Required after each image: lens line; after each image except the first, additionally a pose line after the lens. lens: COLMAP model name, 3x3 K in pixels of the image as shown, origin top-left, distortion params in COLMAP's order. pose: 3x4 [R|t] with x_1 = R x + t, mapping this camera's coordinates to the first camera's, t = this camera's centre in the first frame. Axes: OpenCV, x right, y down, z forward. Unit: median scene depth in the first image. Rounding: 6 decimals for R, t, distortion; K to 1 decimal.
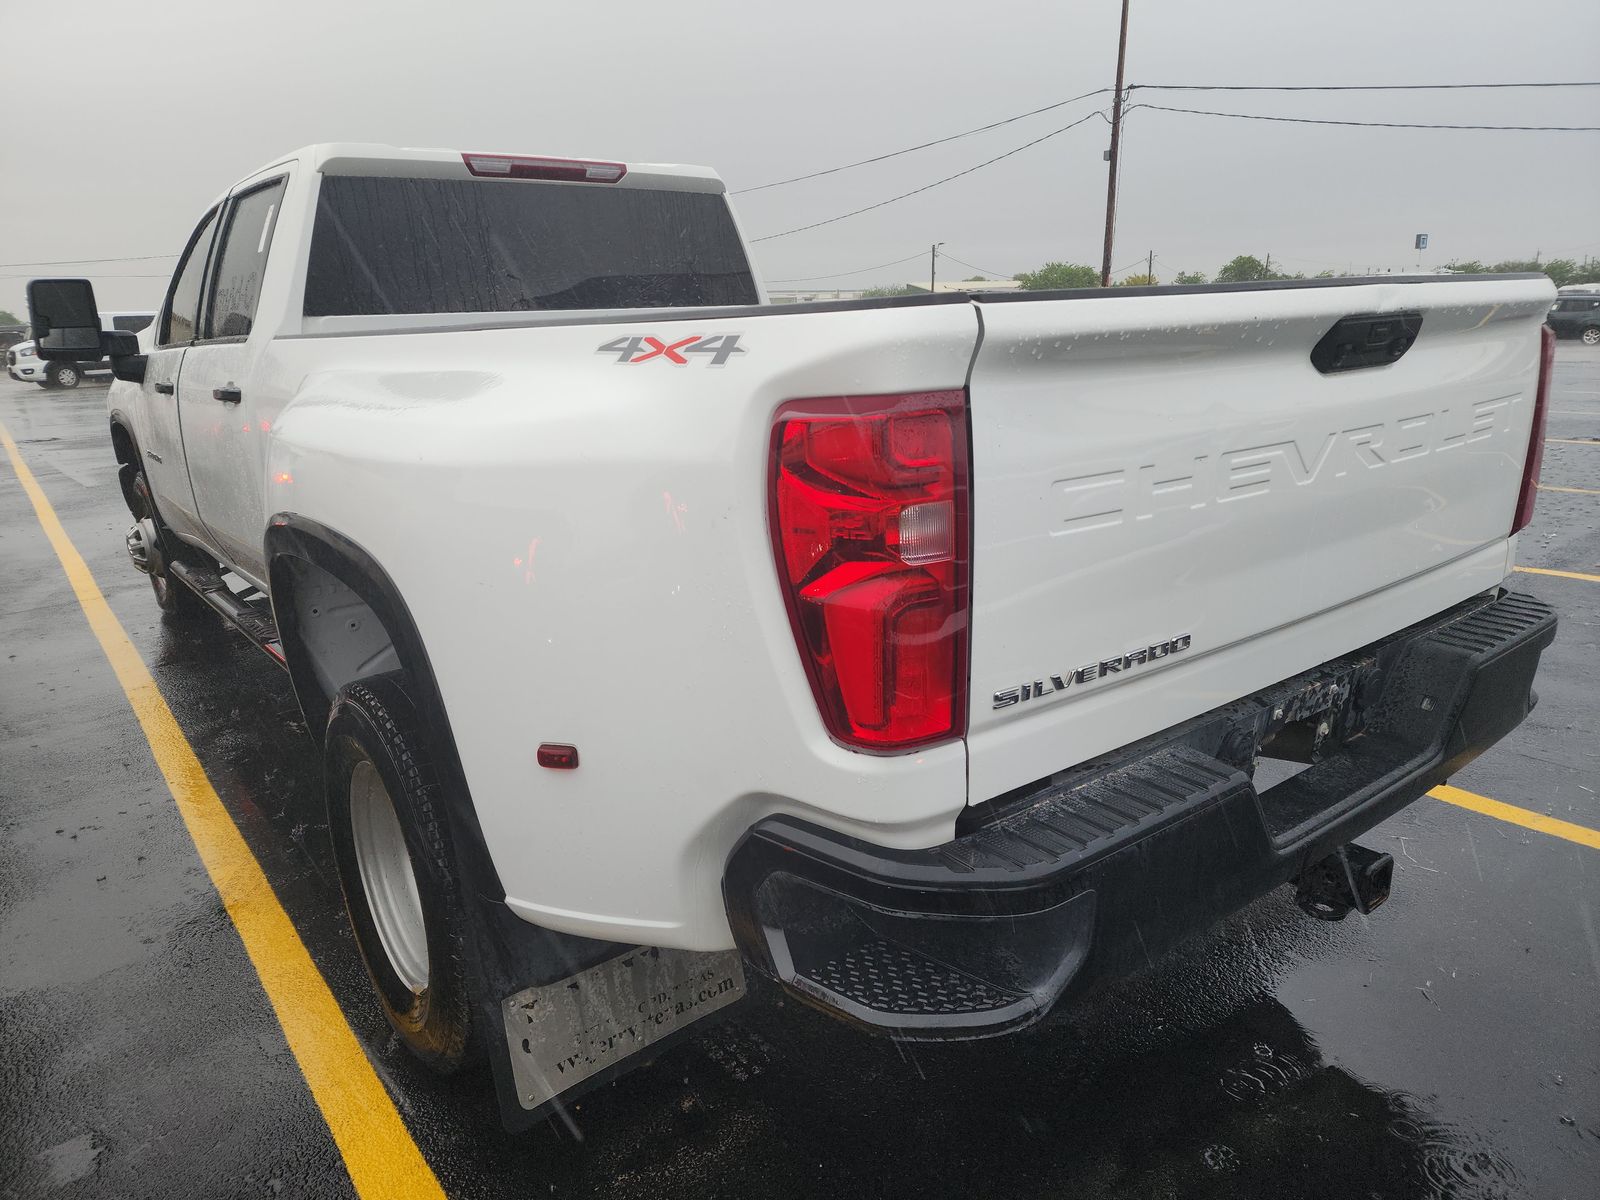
lens RADIAL K [[1037.6, 0, 797.1], [0, 1037.6, 614.5], [0, 0, 1]] dist [0.052867, -0.000996]
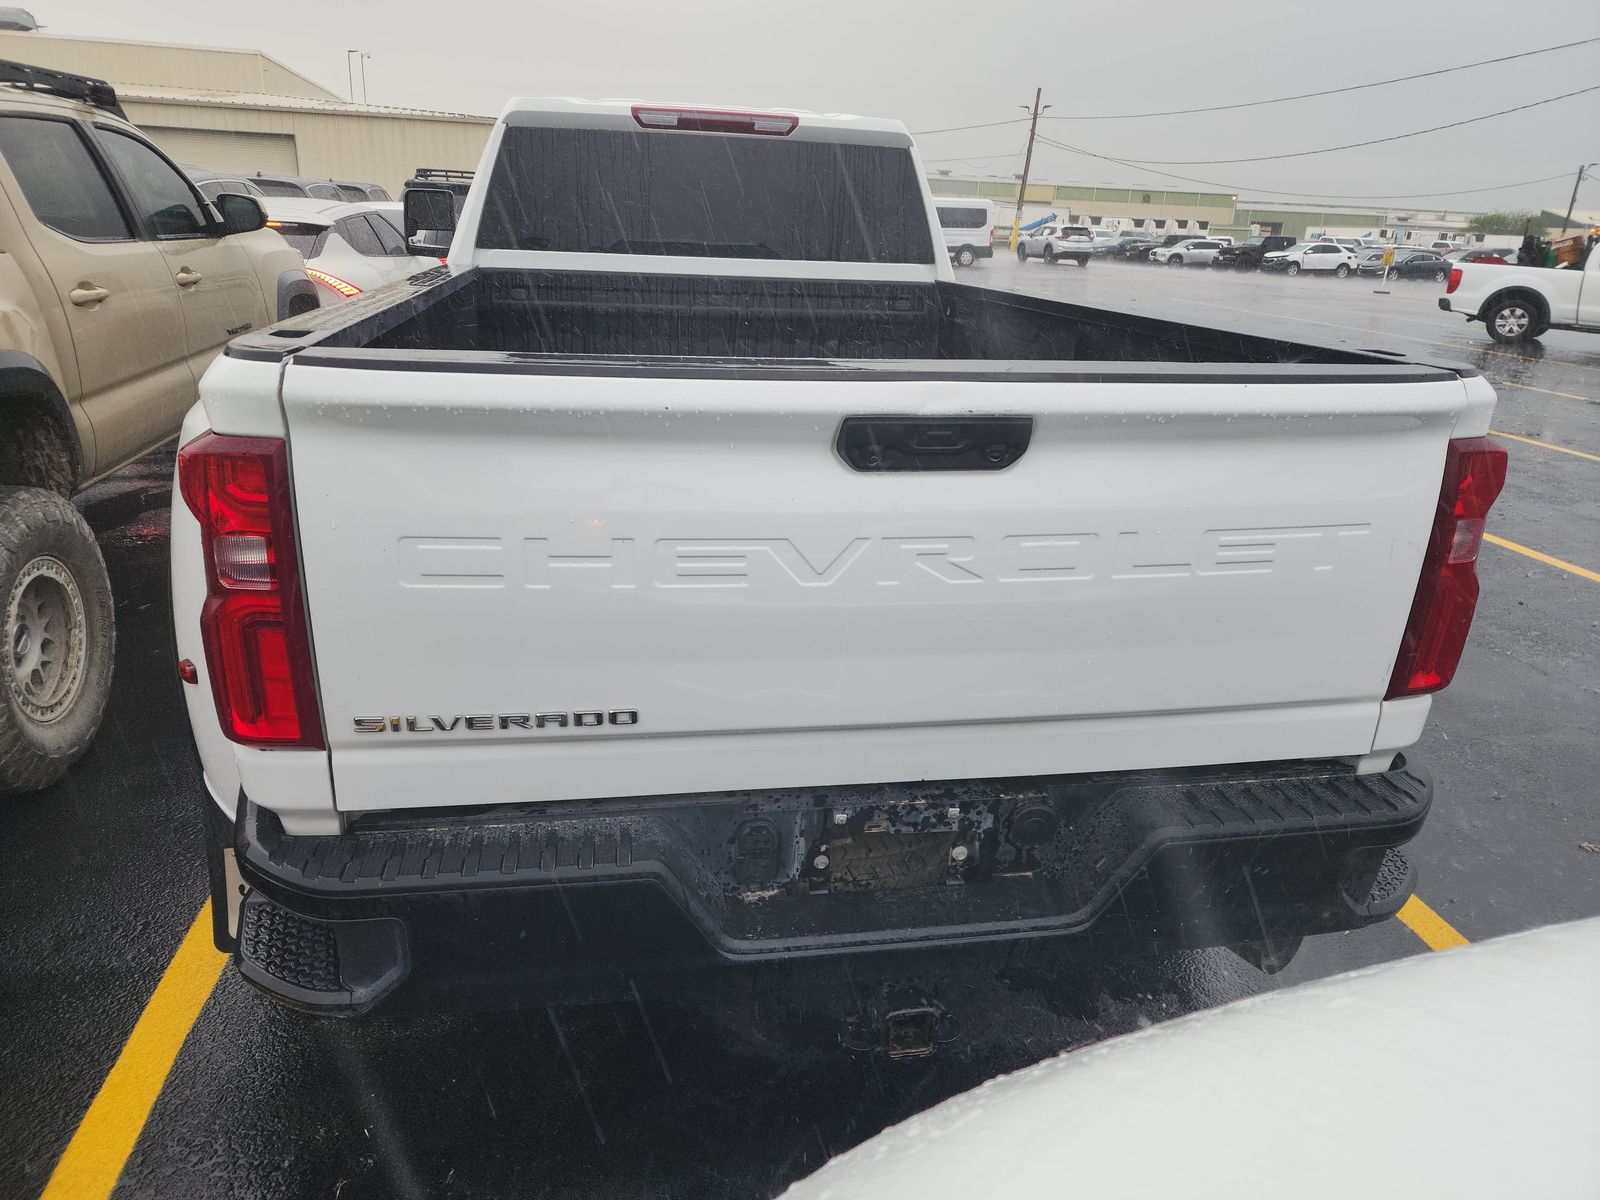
lens RADIAL K [[1052.7, 0, 800.0], [0, 1052.7, 600.0], [0, 0, 1]] dist [0.051678, -0.001322]
pose [[0.890954, 0.220067, -0.397205, 0.676320], [-0.194325, 0.975355, 0.104501, -0.165783], [0.410413, -0.015919, 0.911761, 0.122987]]
